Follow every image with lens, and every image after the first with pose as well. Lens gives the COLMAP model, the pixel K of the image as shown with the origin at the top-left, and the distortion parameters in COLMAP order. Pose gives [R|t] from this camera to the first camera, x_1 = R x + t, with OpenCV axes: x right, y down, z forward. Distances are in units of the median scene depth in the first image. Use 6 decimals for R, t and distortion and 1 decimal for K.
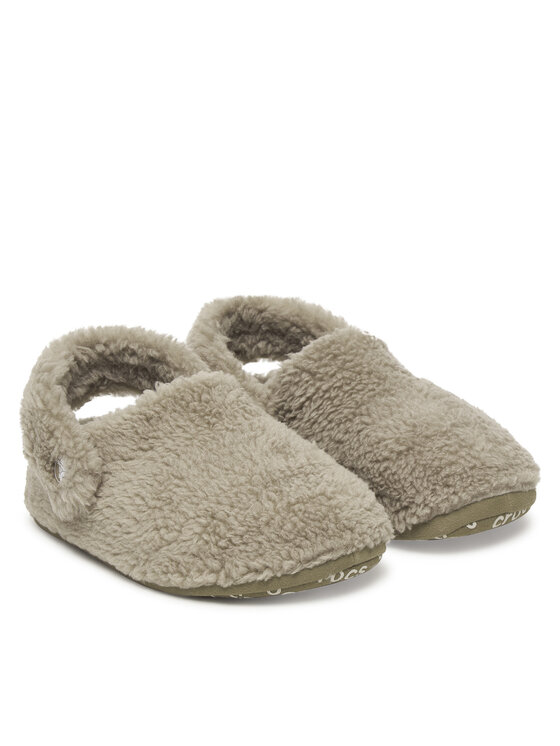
lens RADIAL K [[1882.1, 0, 279.1], [0, 1882.1, 373.0], [0, 0, 1]] dist [-0.000452, 0.000000]
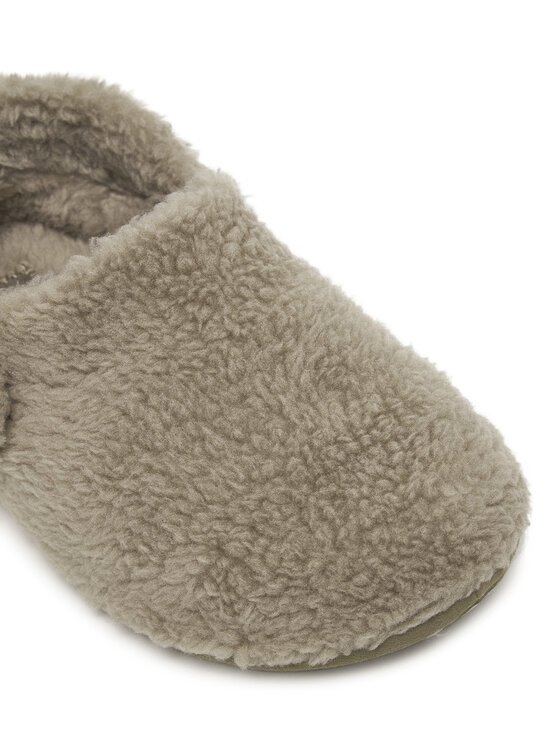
lens RADIAL K [[1490.3, 0, 283.2], [0, 1490.3, 372.4], [0, 0, 1]] dist [-0.030647, 0.000000]
pose [[0.998060, -0.056071, 0.027052, -0.025294], [0.036515, 0.879178, 0.475092, -0.169314], [-0.050423, -0.473183, 0.879520, 0.635091]]
